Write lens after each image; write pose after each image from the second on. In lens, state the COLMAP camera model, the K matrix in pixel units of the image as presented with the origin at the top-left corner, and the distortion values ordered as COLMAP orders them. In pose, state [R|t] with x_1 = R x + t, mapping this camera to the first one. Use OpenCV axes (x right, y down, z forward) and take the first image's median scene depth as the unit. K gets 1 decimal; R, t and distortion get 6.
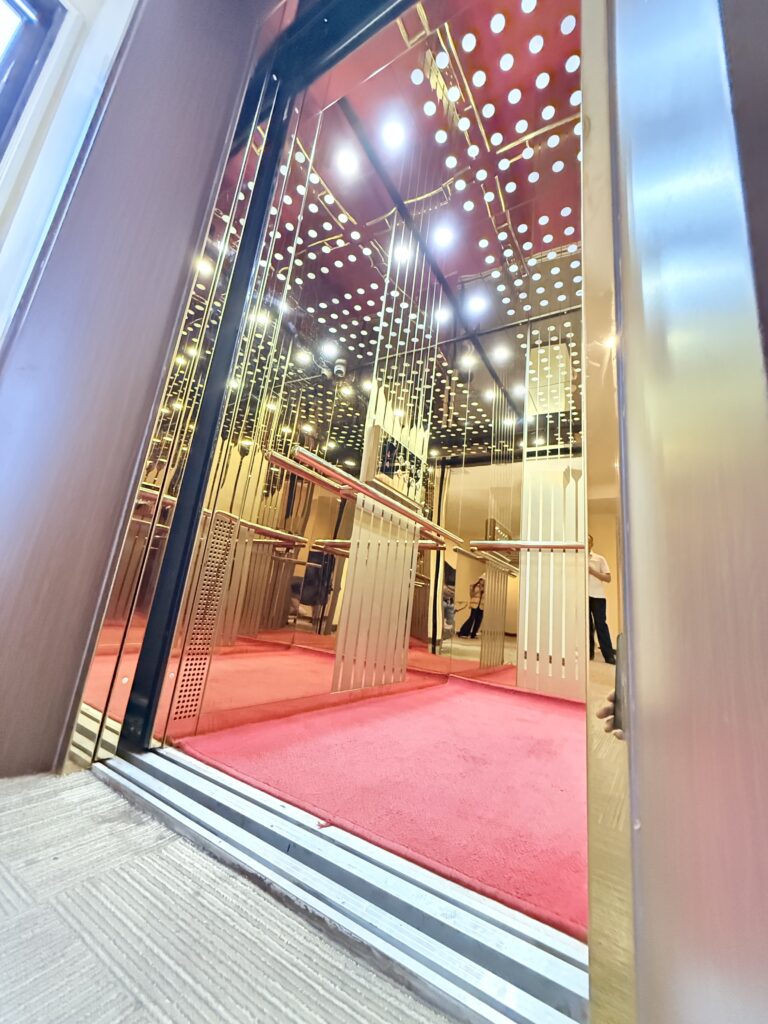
lens RADIAL K [[410.0, 0, 384.0], [0, 410.0, 512.0], [0, 0, 1]] dist [-0.001869, 0.000270]
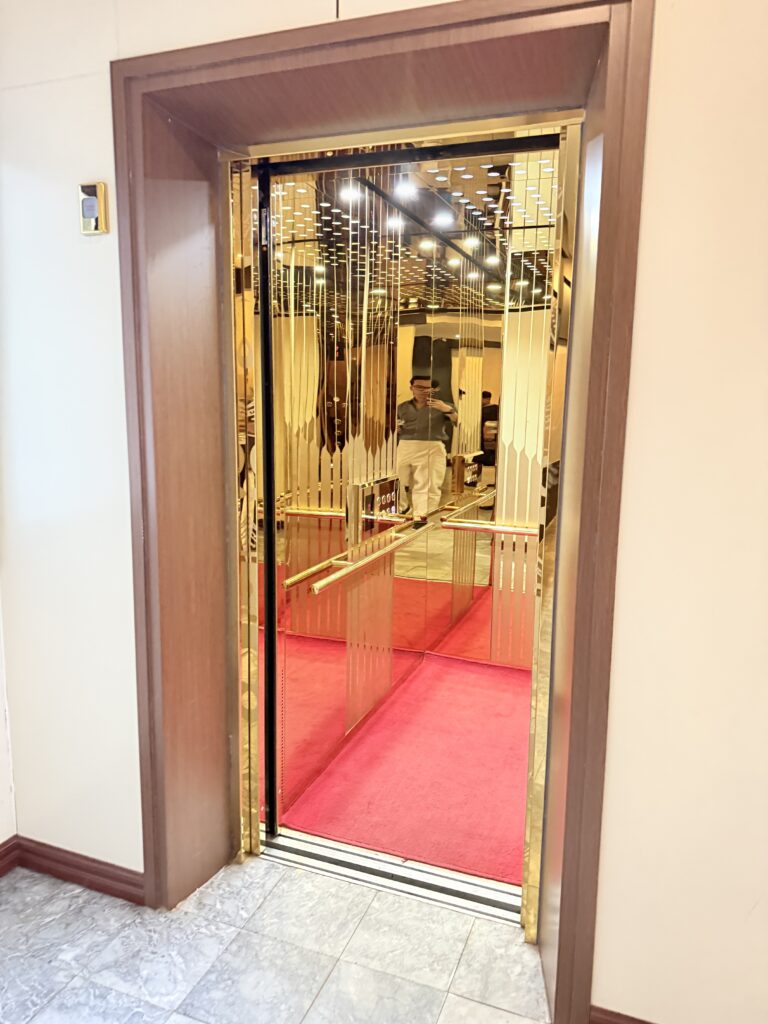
lens RADIAL K [[725.4, 0, 384.0], [0, 725.4, 512.0], [0, 0, 1]] dist [-0.001041, -0.004160]
pose [[0.978827, -0.128338, 0.159457, -0.386983], [0.052120, 0.909620, 0.412159, -1.437006], [-0.197941, -0.395122, 0.897050, -0.931410]]
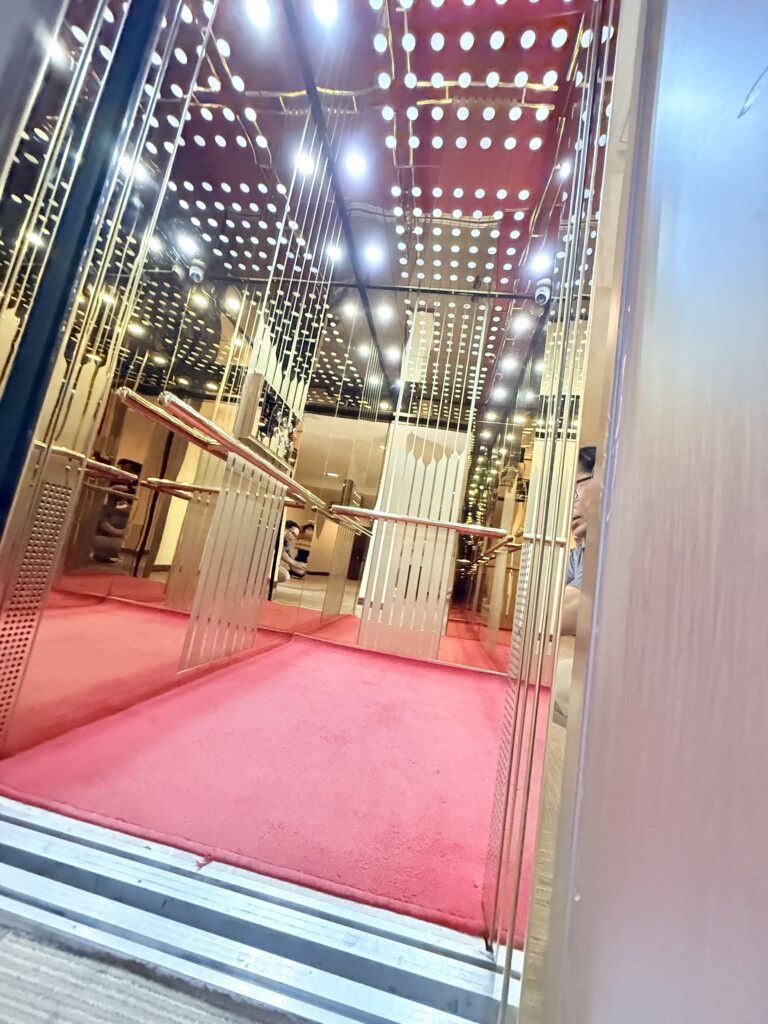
lens RADIAL K [[410.3, 0, 384.0], [0, 410.3, 512.0], [0, 0, 1]] dist [-0.000471, -0.000017]
pose [[0.914577, 0.098551, 0.392220, -0.145212], [-0.156898, 0.980355, 0.119526, -0.117430], [-0.372736, -0.170855, 0.912073, 0.103374]]
